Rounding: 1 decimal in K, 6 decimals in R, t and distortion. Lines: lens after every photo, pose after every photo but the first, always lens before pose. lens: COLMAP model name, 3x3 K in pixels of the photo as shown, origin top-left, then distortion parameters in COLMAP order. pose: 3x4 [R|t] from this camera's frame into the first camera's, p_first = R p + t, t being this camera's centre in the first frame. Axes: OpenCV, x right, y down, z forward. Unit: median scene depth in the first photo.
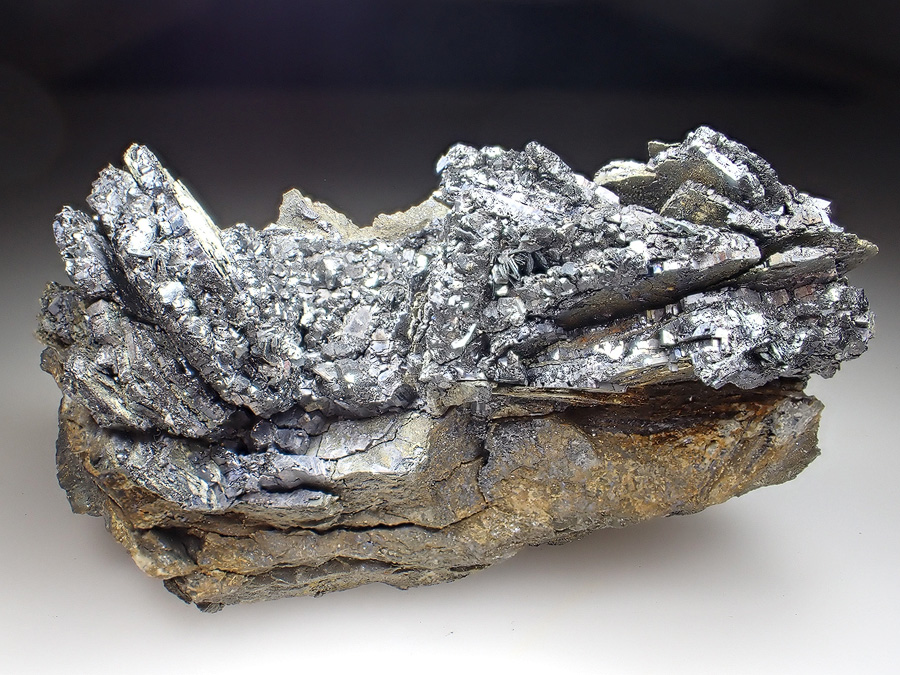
lens RADIAL K [[860.1, 0, 450.0], [0, 860.1, 337.5], [0, 0, 1]] dist [0.002516, 0.001365]
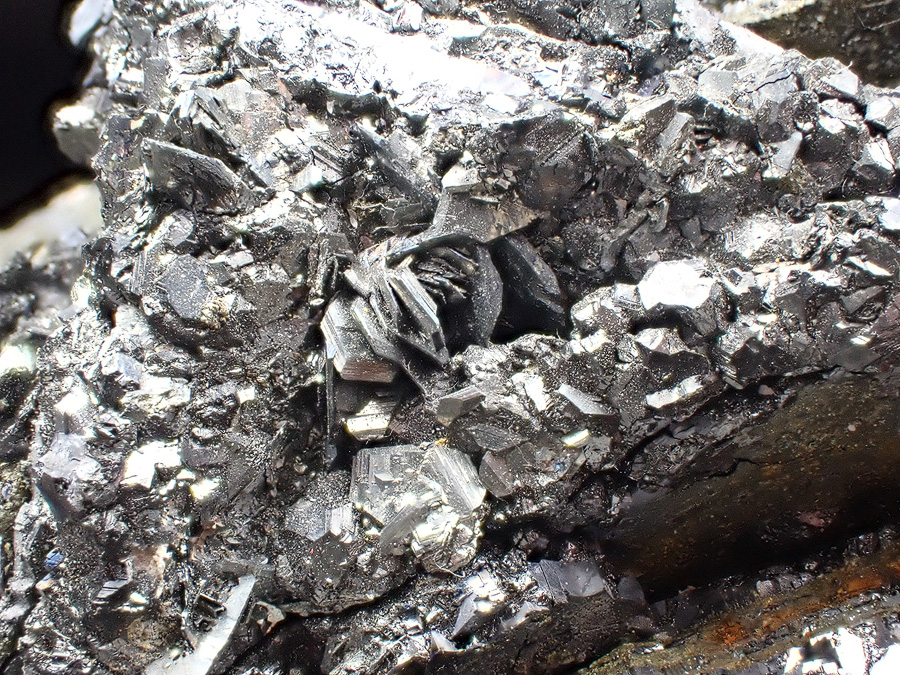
lens RADIAL K [[1904.7, 0, 450.0], [0, 1904.7, 337.5], [0, 0, 1]] dist [0.005152, 0.018160]
pose [[0.986423, -0.023794, 0.162494, 0.001857], [0.061974, 0.970224, -0.234147, 0.039426], [-0.152084, 0.241038, 0.958525, 0.491713]]
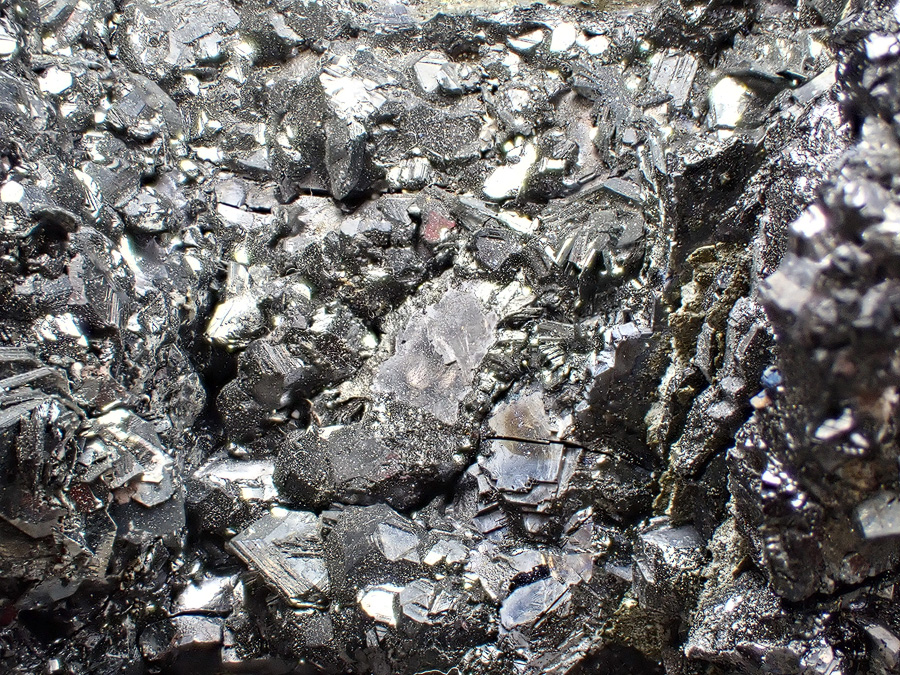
lens RADIAL K [[1904.7, 0, 450.0], [0, 1904.7, 337.5], [0, 0, 1]] dist [0.005152, 0.018160]
pose [[0.985698, 0.068846, -0.153819, -0.025047], [-0.063764, 0.997251, 0.037733, -0.043211], [0.155994, -0.027385, 0.987378, 0.515104]]
